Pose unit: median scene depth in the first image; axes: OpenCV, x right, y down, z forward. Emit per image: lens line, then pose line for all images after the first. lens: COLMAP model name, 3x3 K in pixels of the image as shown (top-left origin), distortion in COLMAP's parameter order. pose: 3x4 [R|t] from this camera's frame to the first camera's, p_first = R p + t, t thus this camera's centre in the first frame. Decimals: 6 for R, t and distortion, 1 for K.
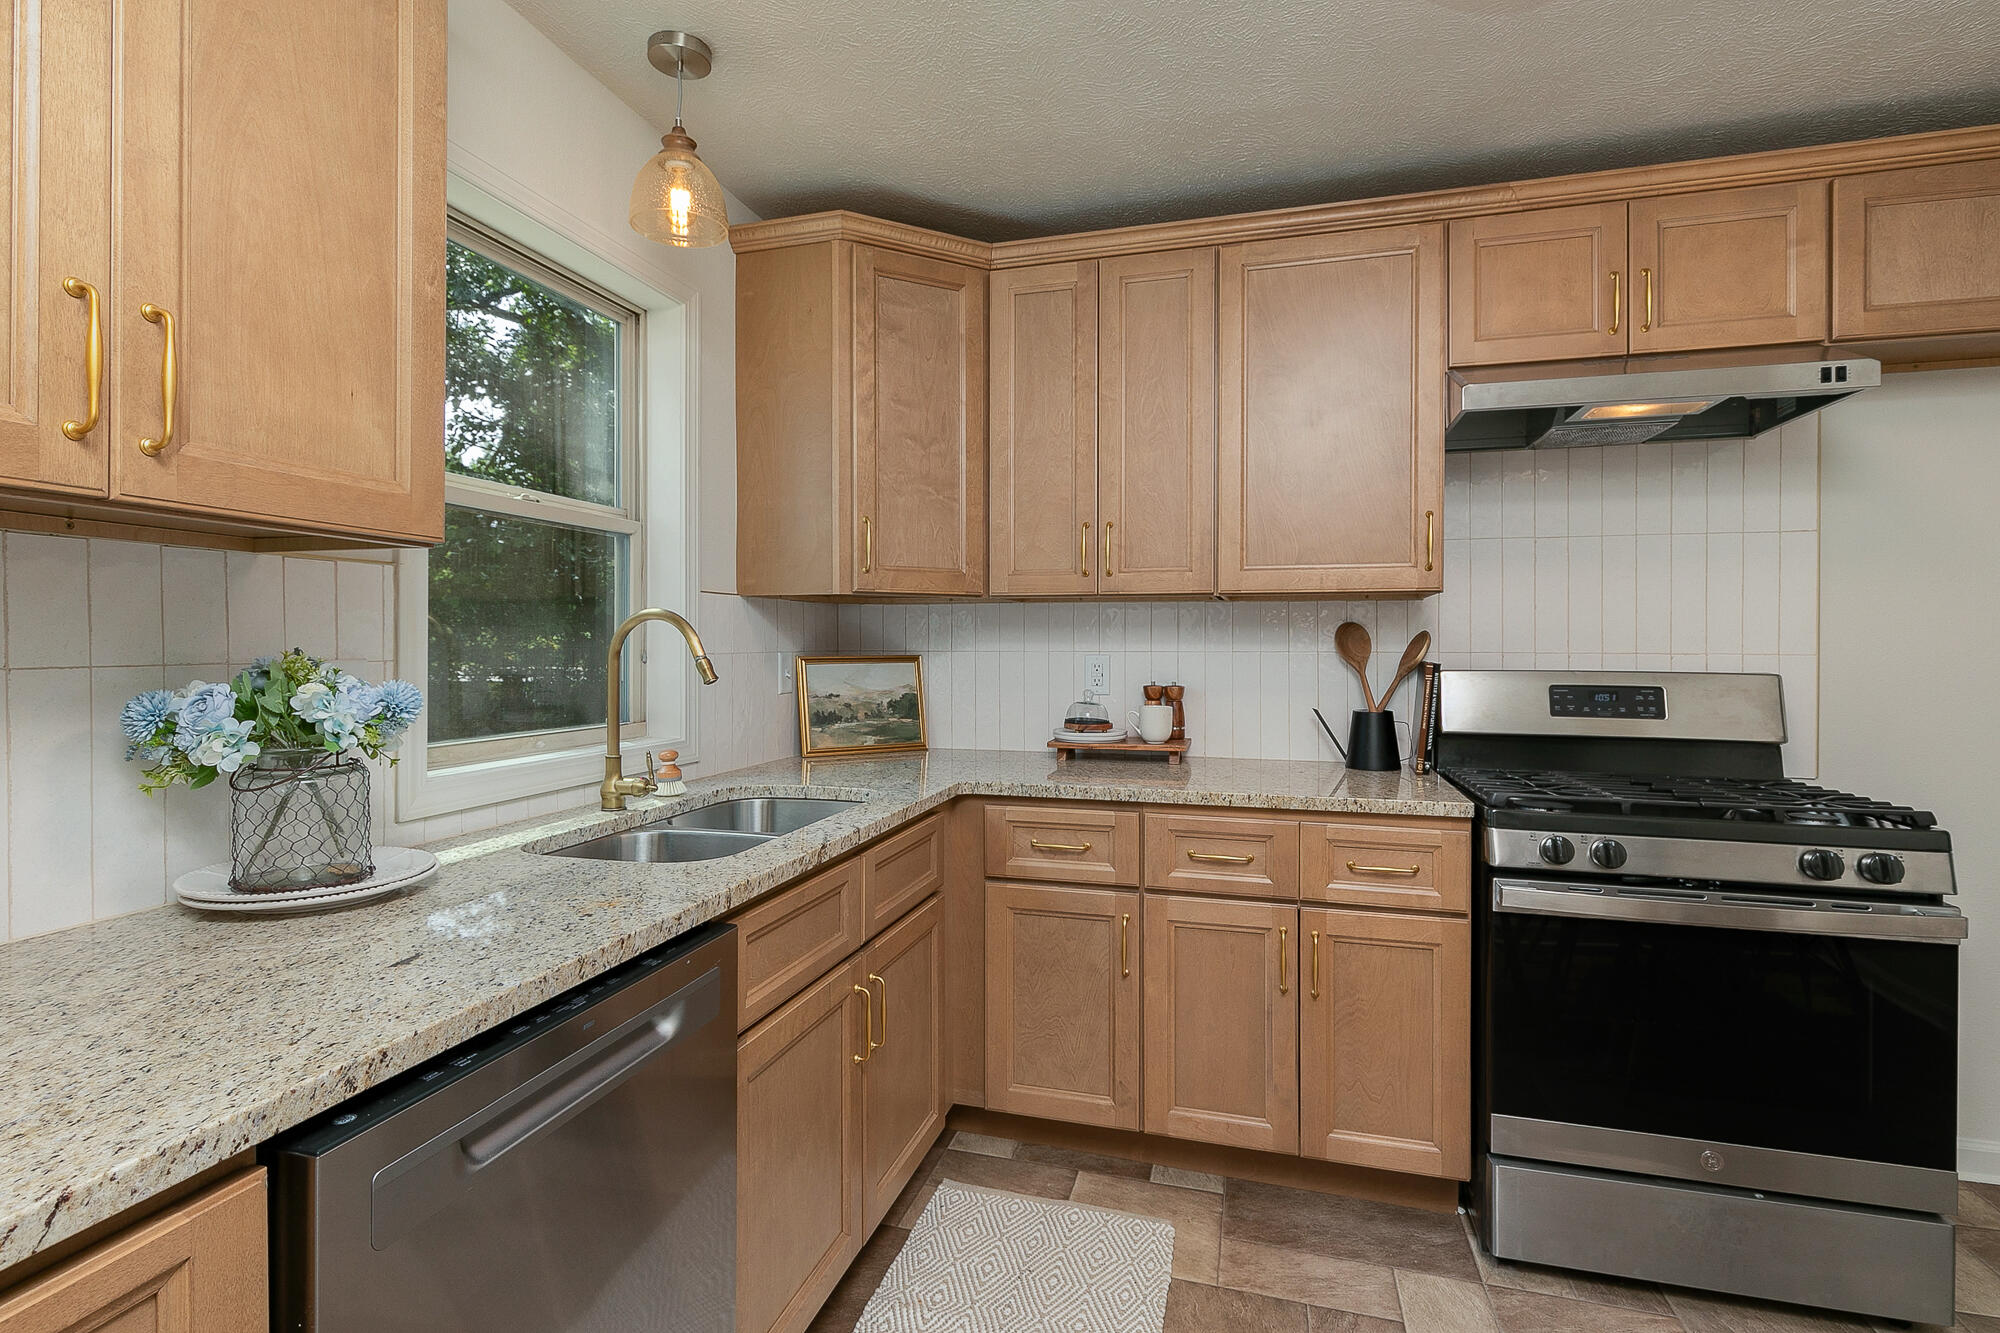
lens RADIAL K [[950.2, 0, 1000.0], [0, 950.2, 666.5], [0, 0, 1]] dist [-0.002967, -0.001102]
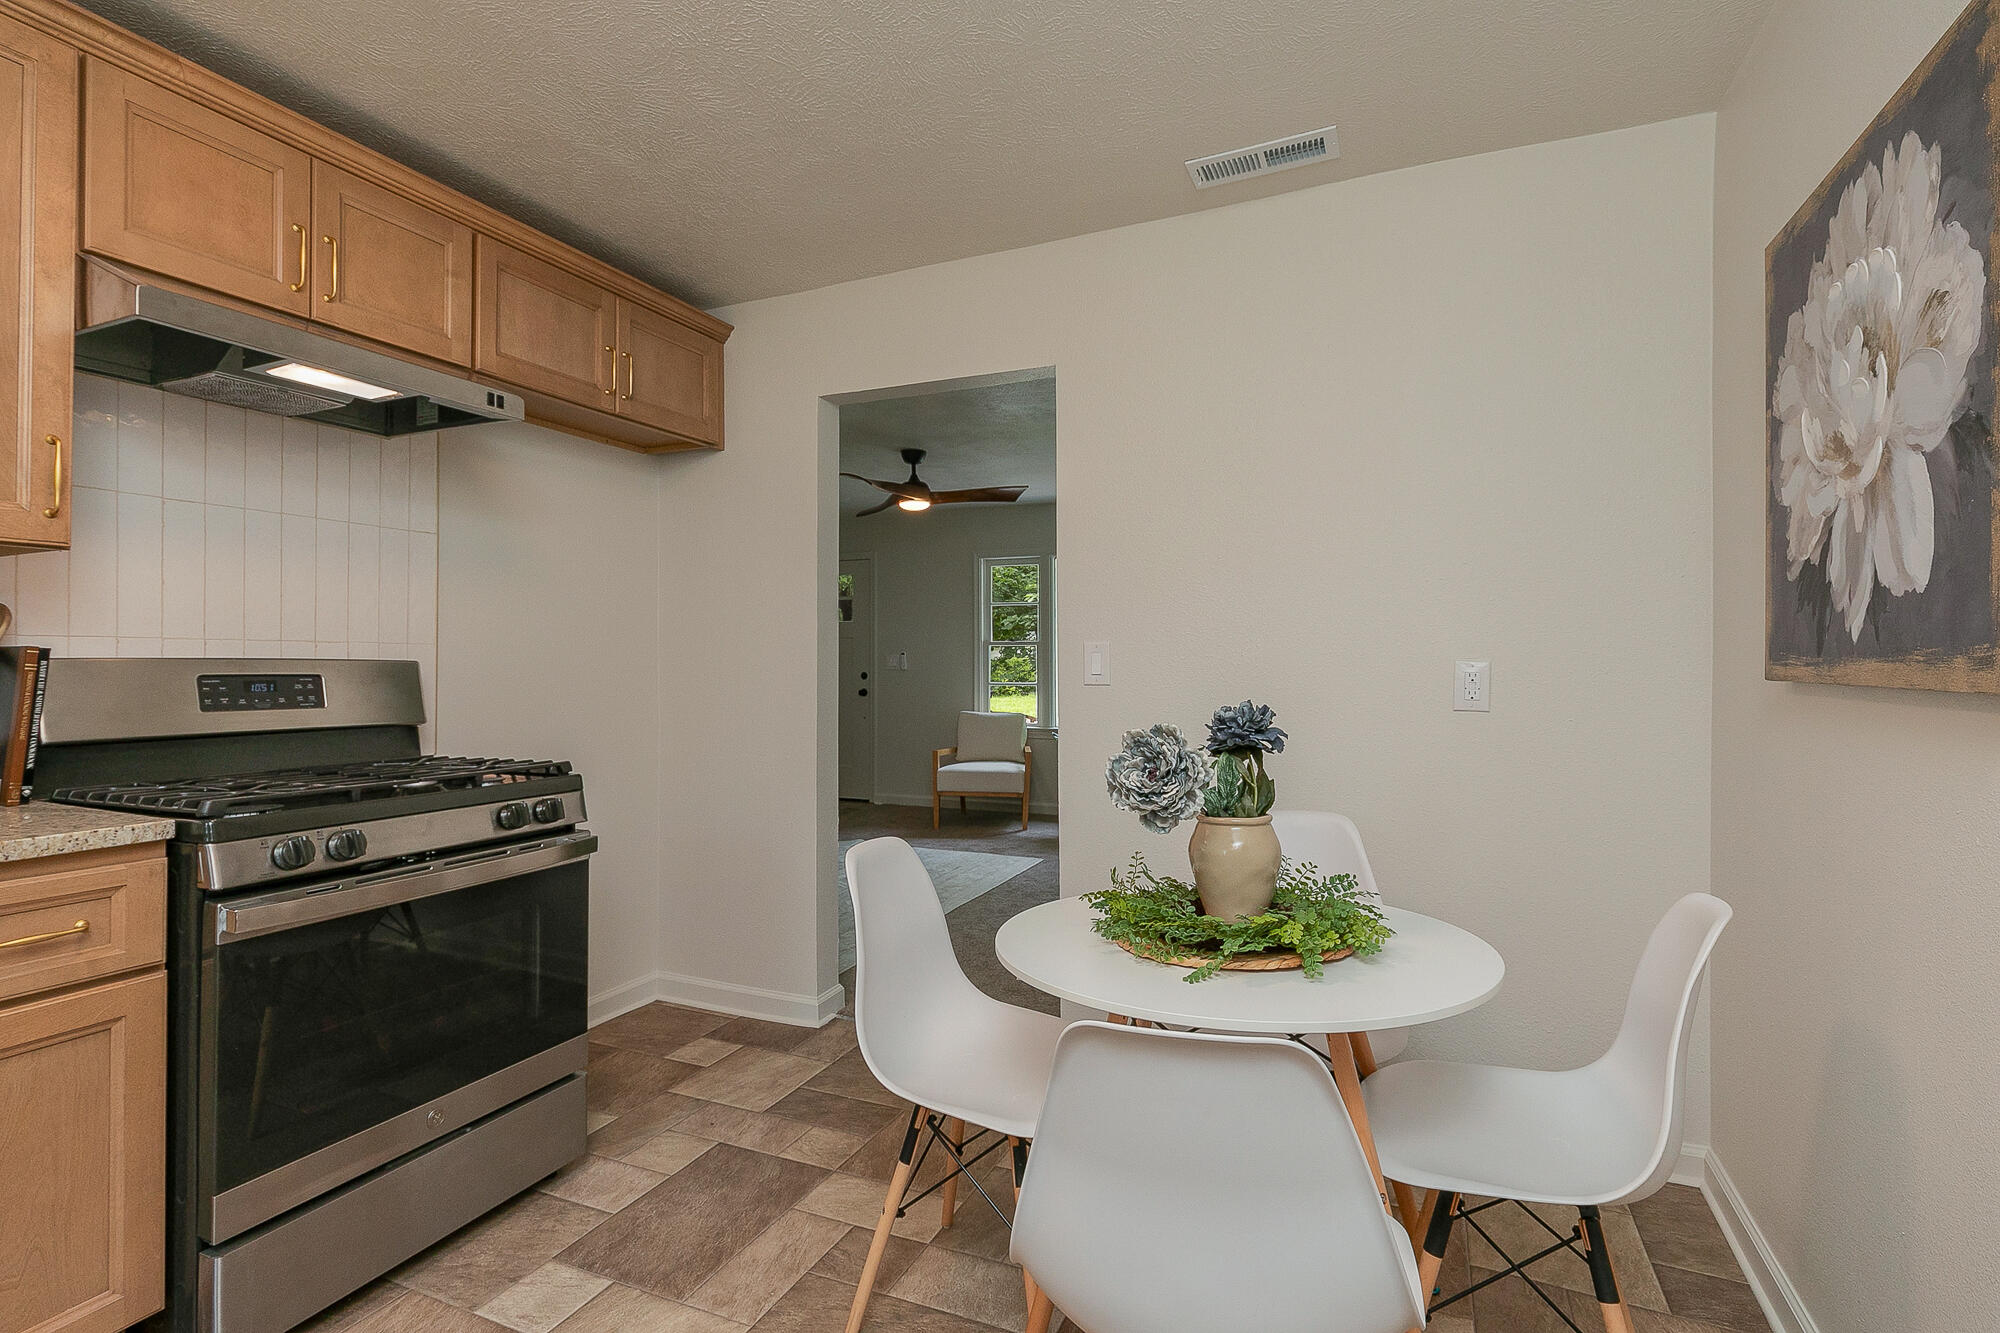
lens RADIAL K [[928.3, 0, 1000.0], [0, 928.3, 666.5], [0, 0, 1]] dist [-0.001697, -0.000368]
pose [[0.148196, -0.007502, 0.988930, -0.154955], [0.021103, 0.999768, 0.004422, 0.027427], [-0.988733, 0.020214, 0.148320, 0.201395]]
